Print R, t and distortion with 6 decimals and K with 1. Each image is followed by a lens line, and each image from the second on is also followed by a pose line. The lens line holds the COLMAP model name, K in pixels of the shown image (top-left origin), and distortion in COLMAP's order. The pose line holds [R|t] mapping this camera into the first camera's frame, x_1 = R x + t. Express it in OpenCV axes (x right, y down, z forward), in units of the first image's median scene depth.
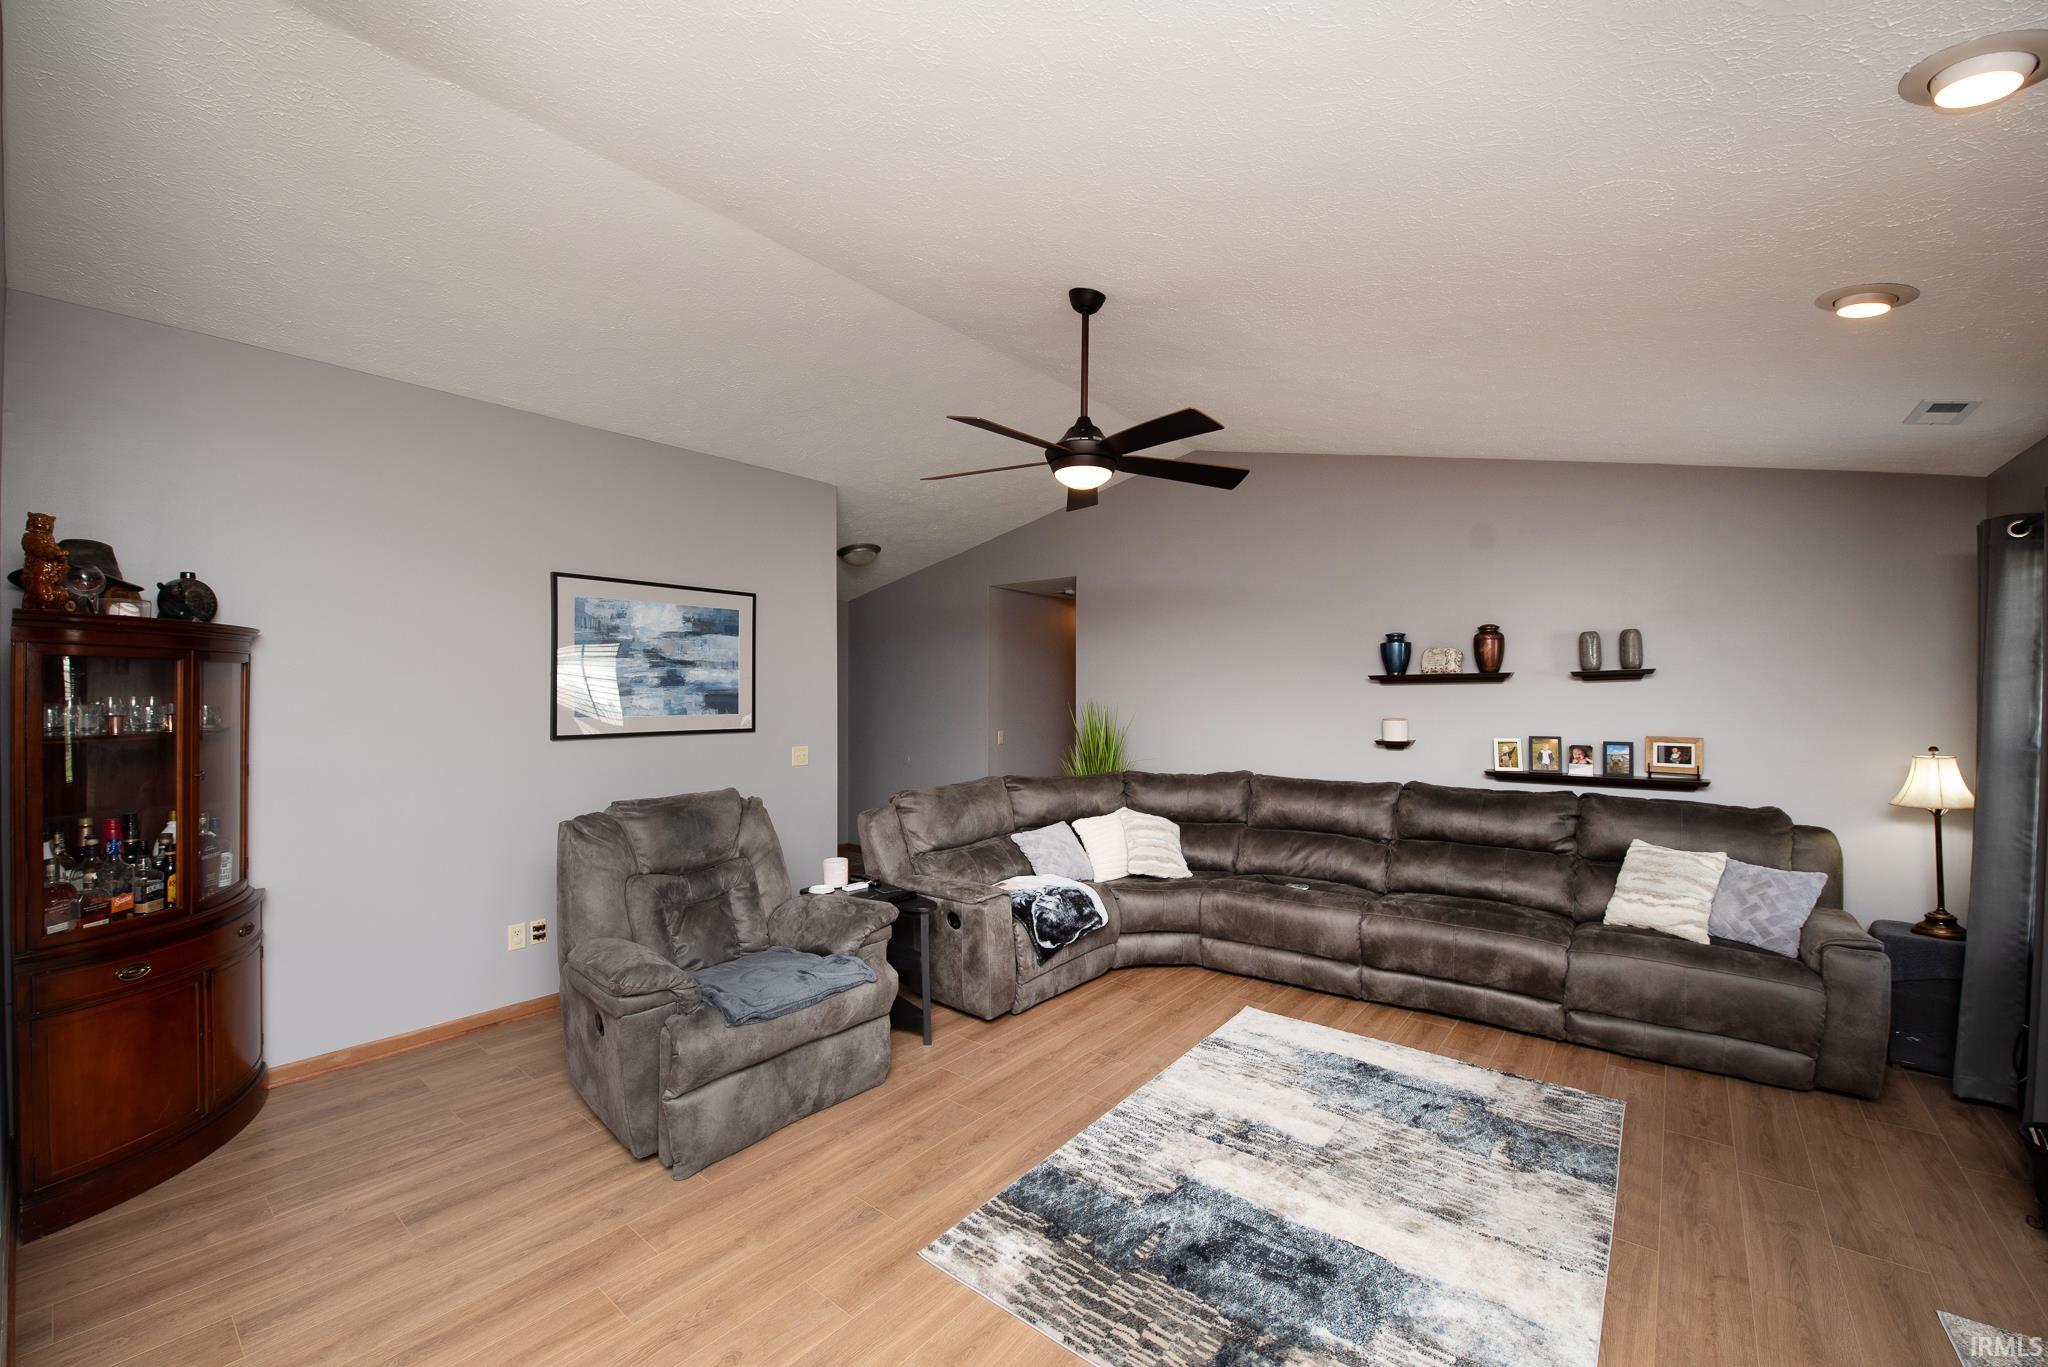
lens RADIAL K [[812.9, 0, 1016.3], [0, 812.9, 693.0], [0, 0, 1]] dist [-0.016658, -0.003568]
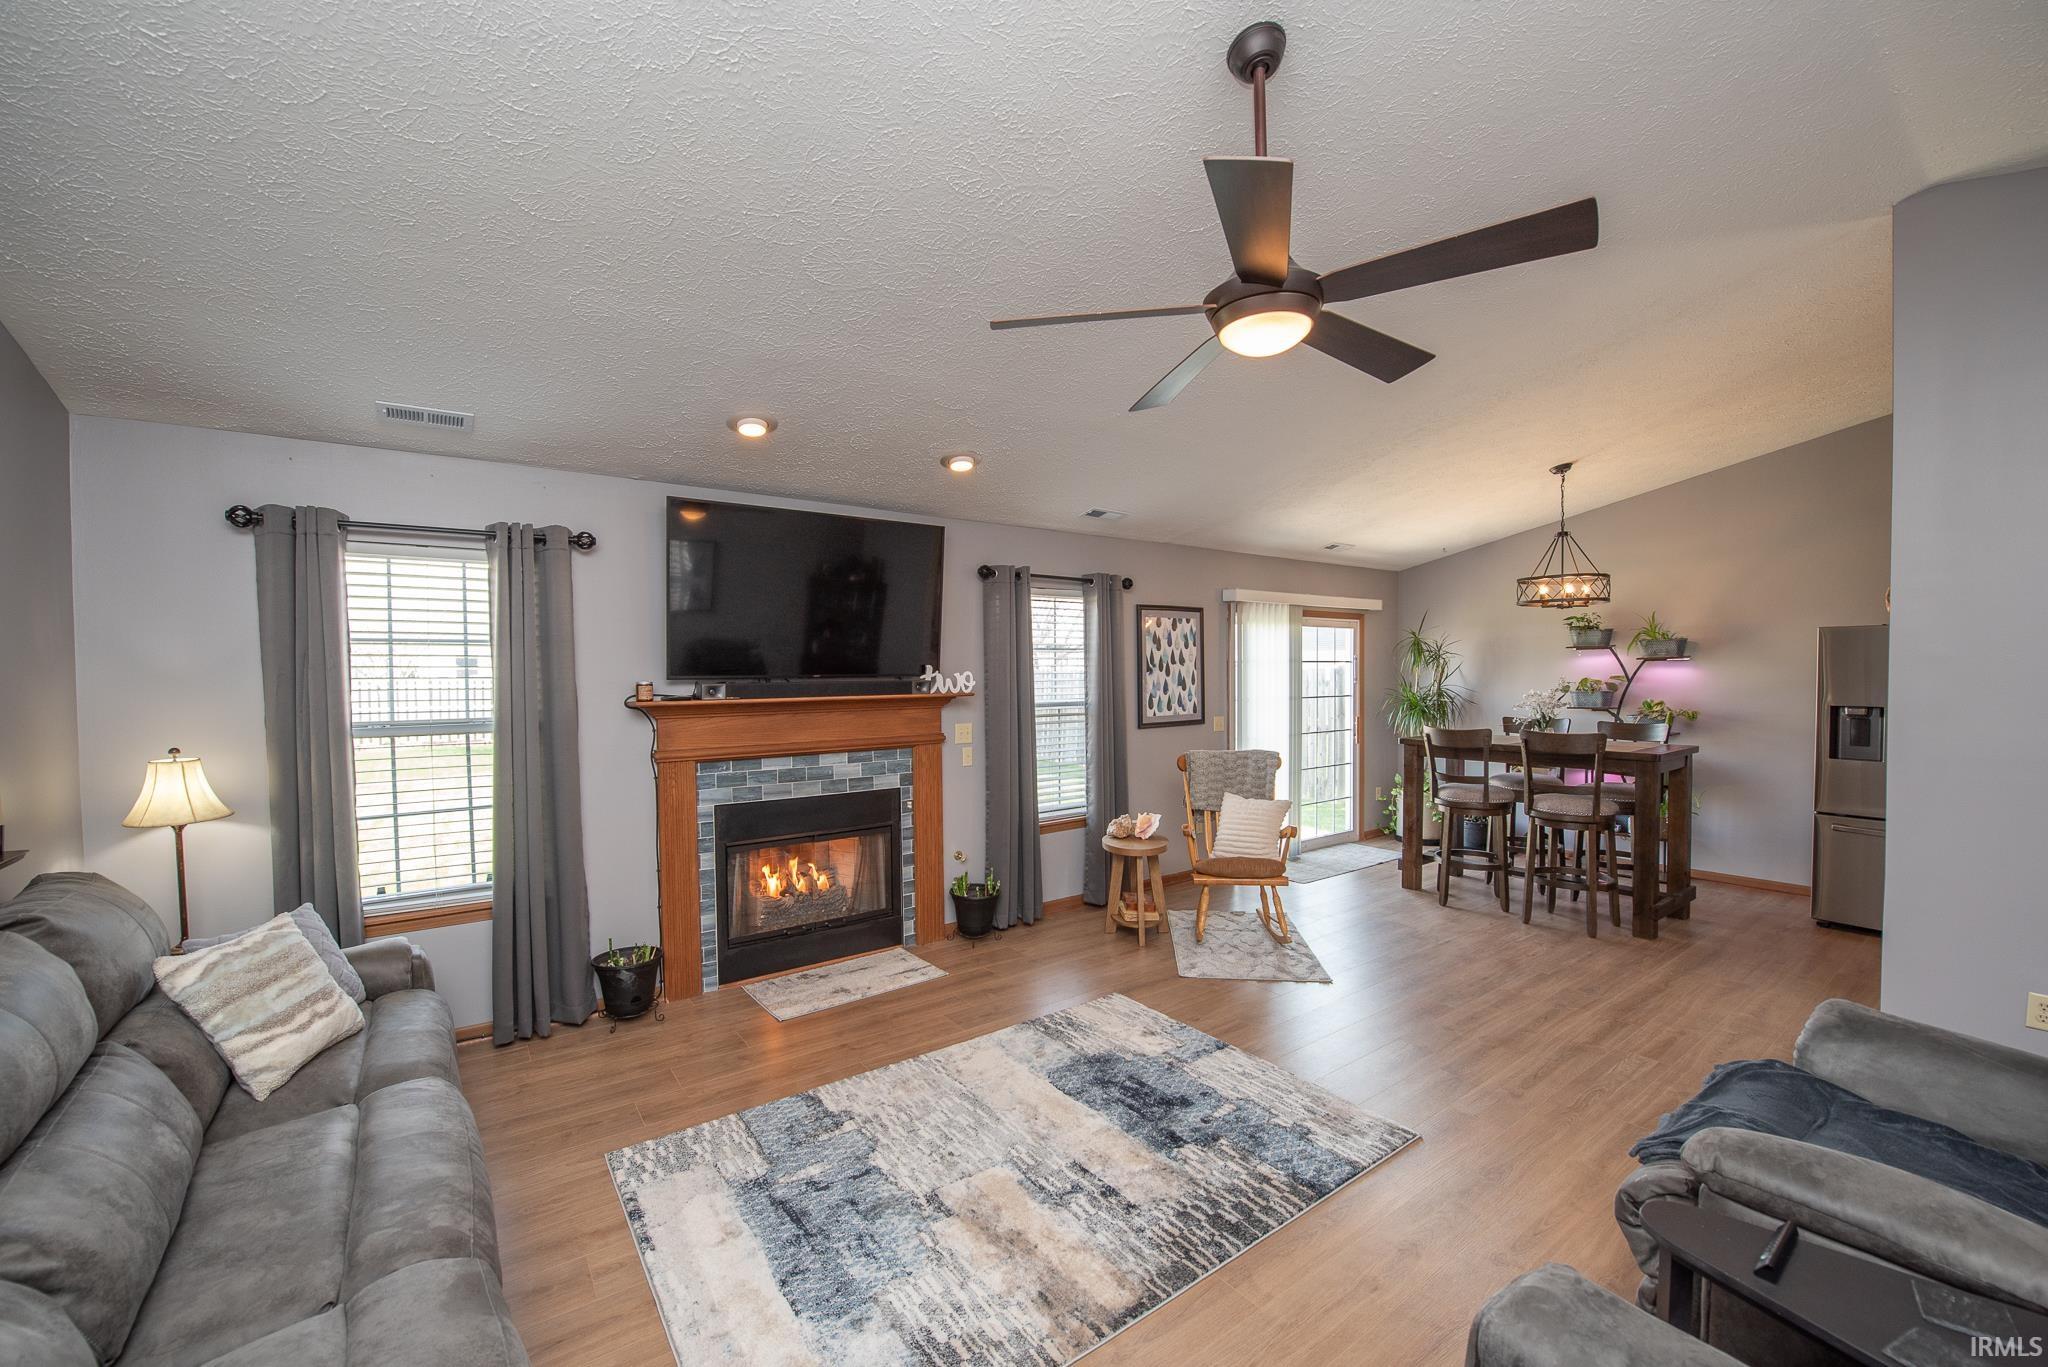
lens RADIAL K [[812.9, 0, 1016.3], [0, 812.9, 693.0], [0, 0, 1]] dist [-0.016658, -0.003568]
pose [[-0.964958, 0.003263, 0.262382, 0.083353], [0.011559, 0.999481, 0.030077, -0.002572], [-0.262148, 0.032056, -0.964495, 1.298736]]
